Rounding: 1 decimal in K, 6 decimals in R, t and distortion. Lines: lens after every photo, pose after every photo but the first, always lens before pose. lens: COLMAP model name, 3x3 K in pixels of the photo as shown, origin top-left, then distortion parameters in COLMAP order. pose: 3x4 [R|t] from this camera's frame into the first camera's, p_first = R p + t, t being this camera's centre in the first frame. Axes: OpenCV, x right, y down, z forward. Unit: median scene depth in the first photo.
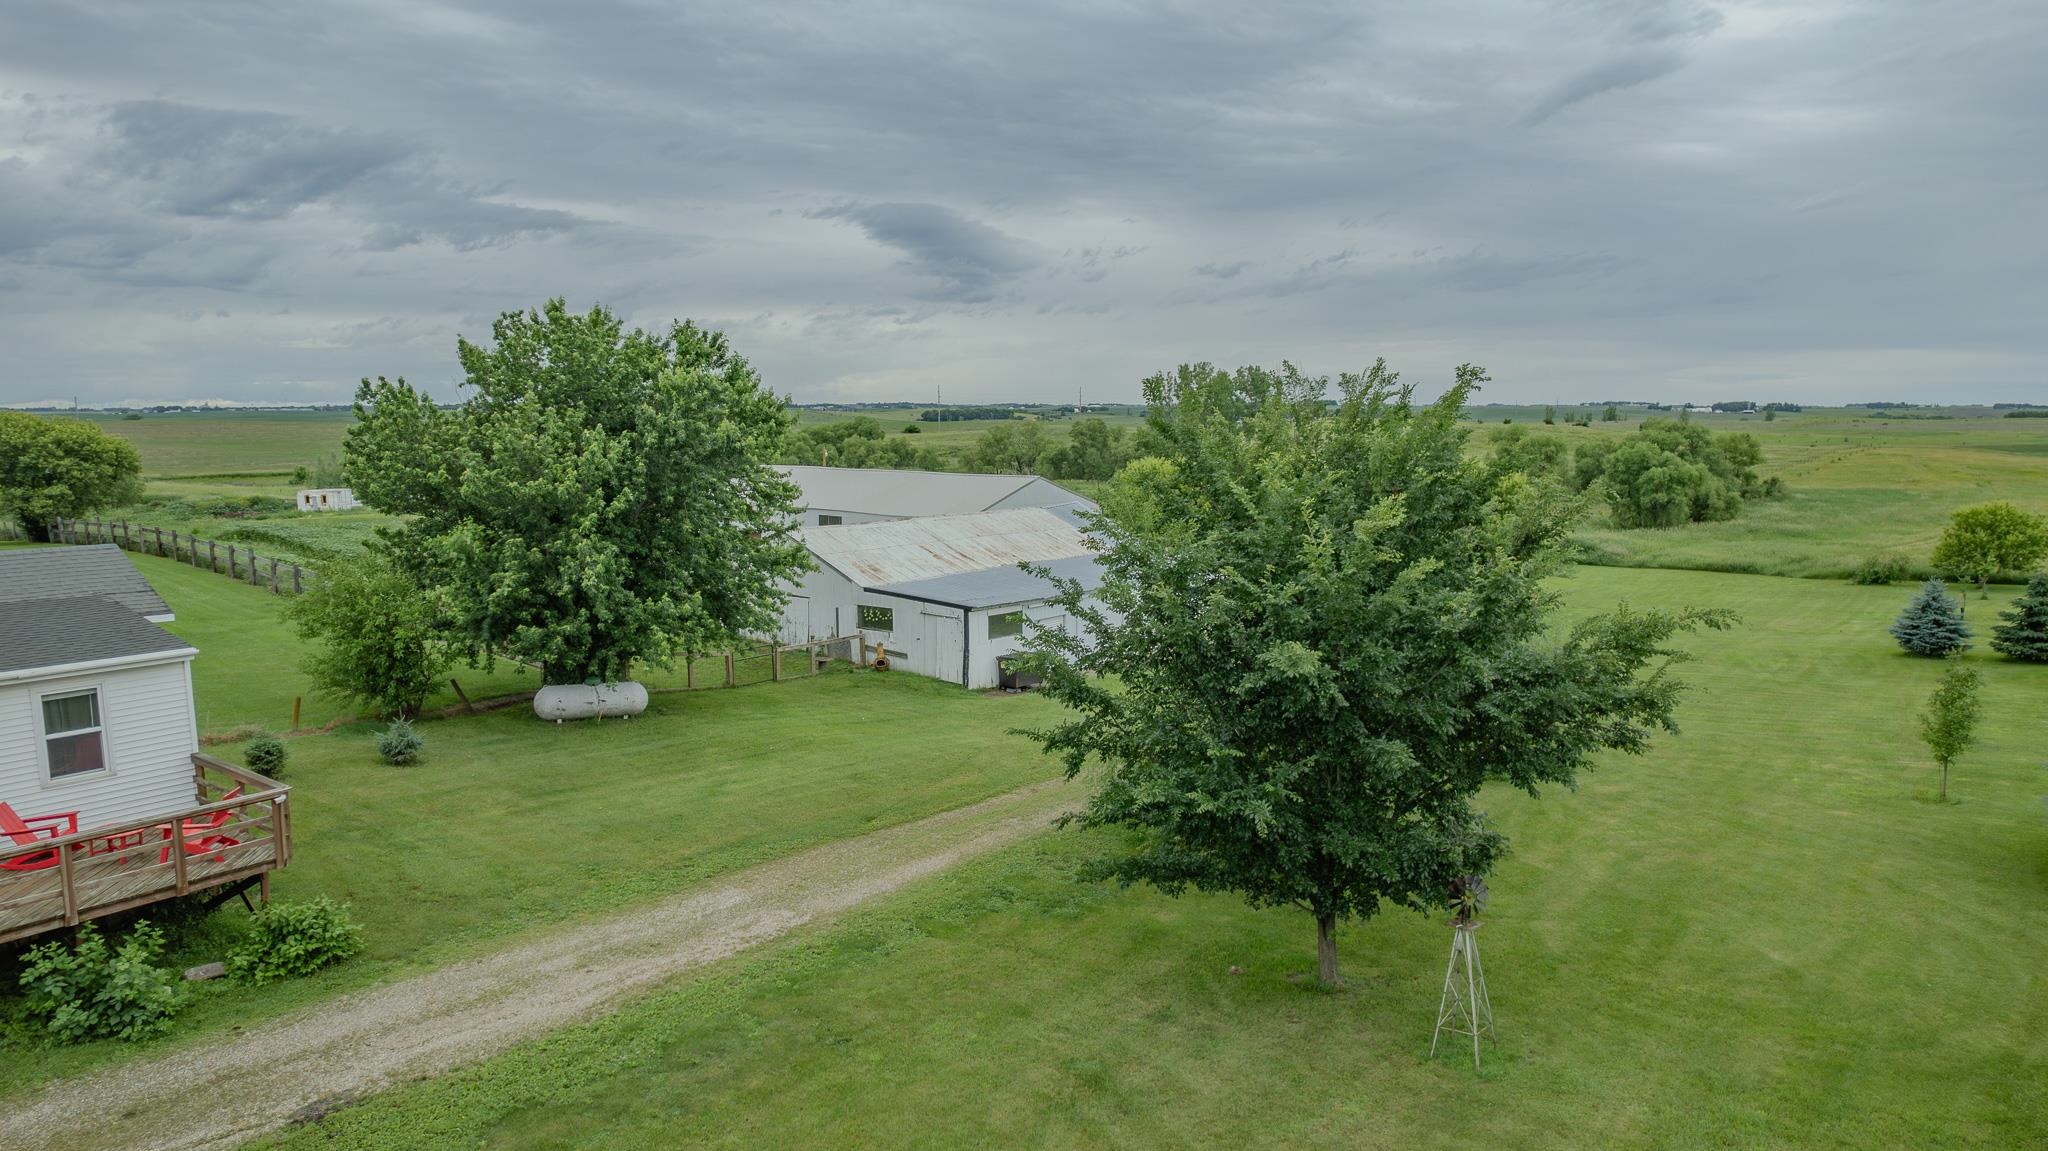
lens RADIAL K [[1306.0, 0, 1050.1], [0, 1306.0, 573.2], [0, 0, 1]] dist [-0.041245, 0.042370]
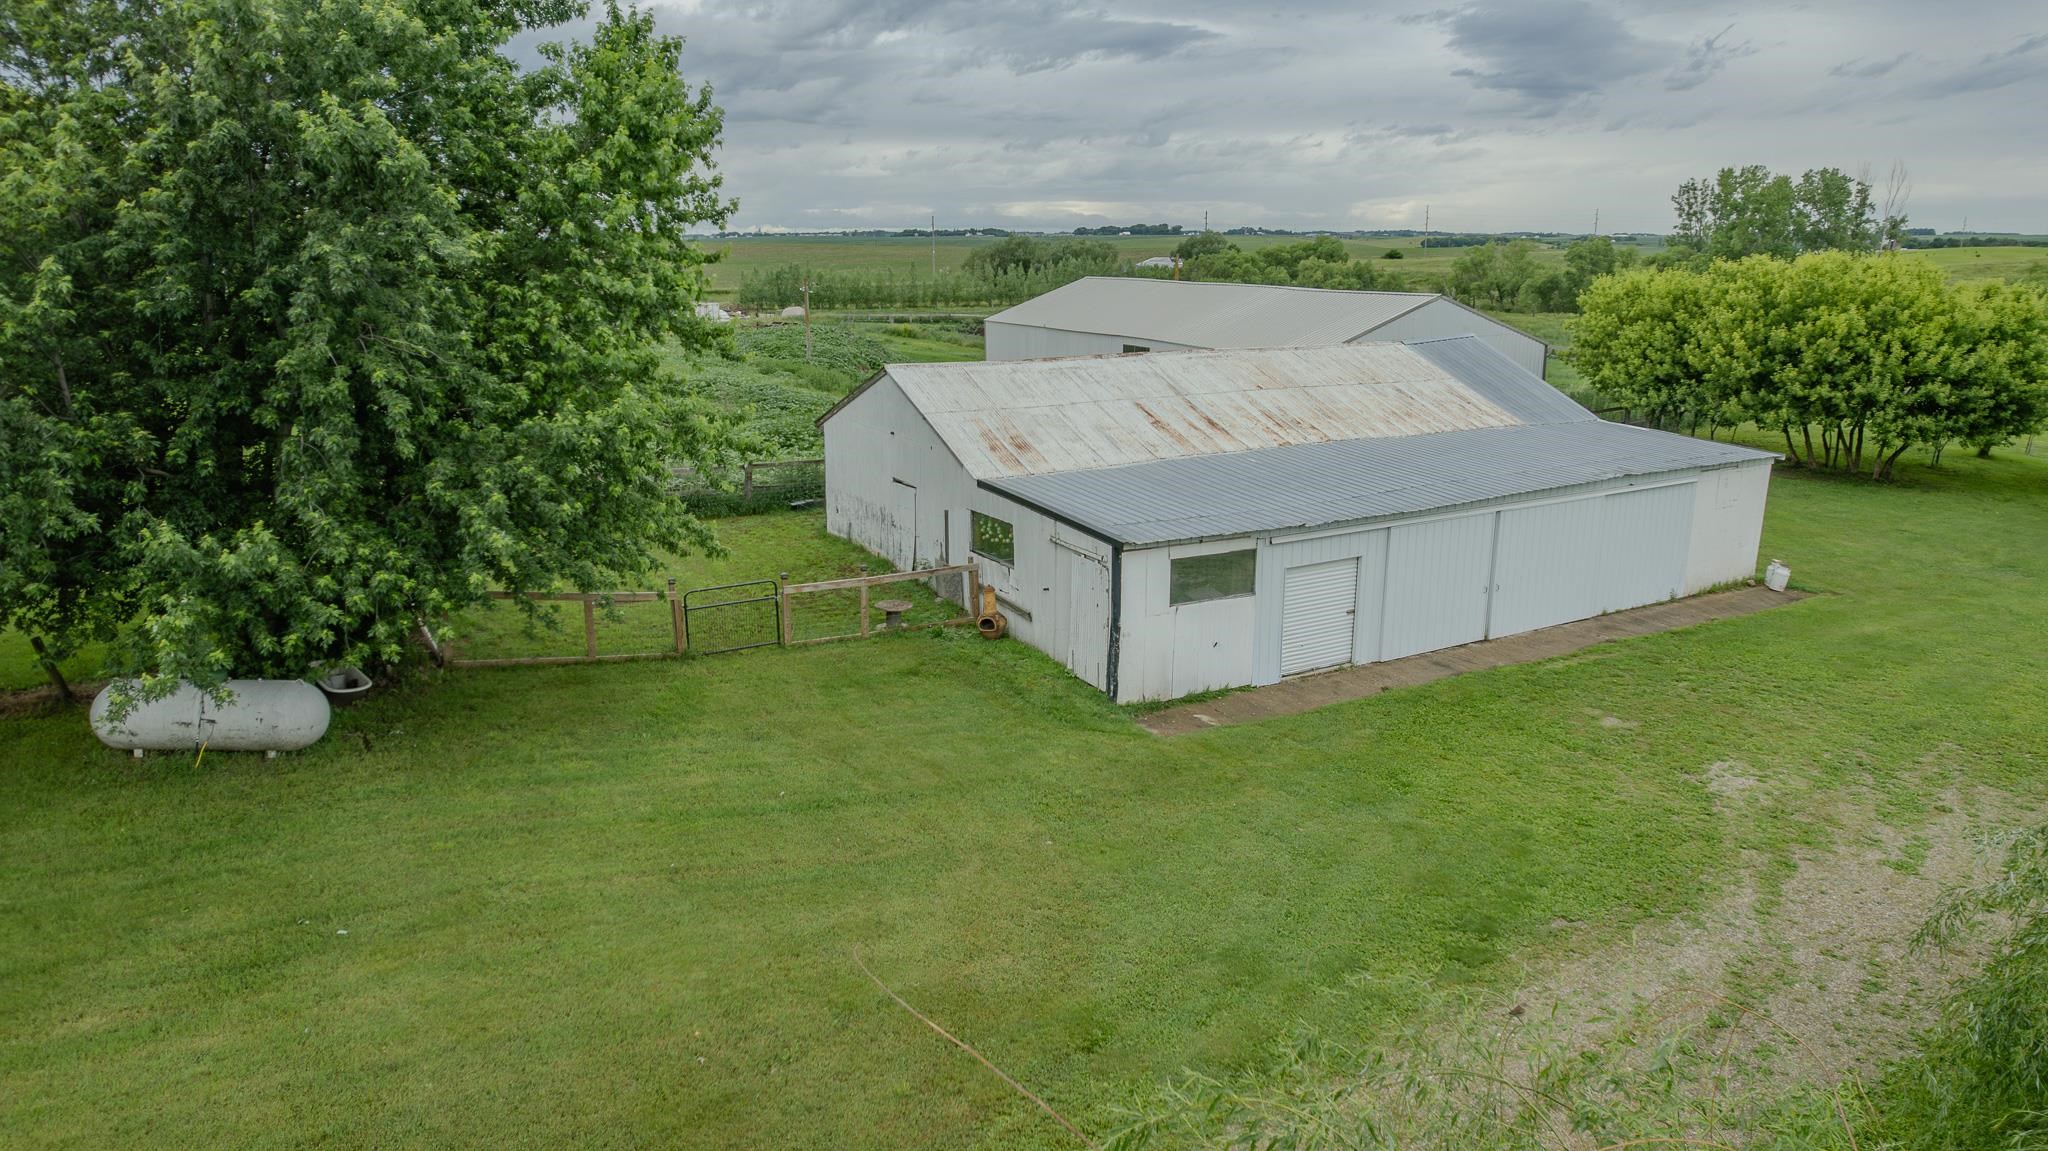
lens RADIAL K [[1306.0, 0, 1050.1], [0, 1306.0, 573.2], [0, 0, 1]] dist [-0.041245, 0.042370]
pose [[0.932454, 0.090918, -0.349663, 0.077808], [-0.045668, 0.989716, 0.135560, -0.025222], [0.358392, -0.110435, 0.927016, 0.494020]]
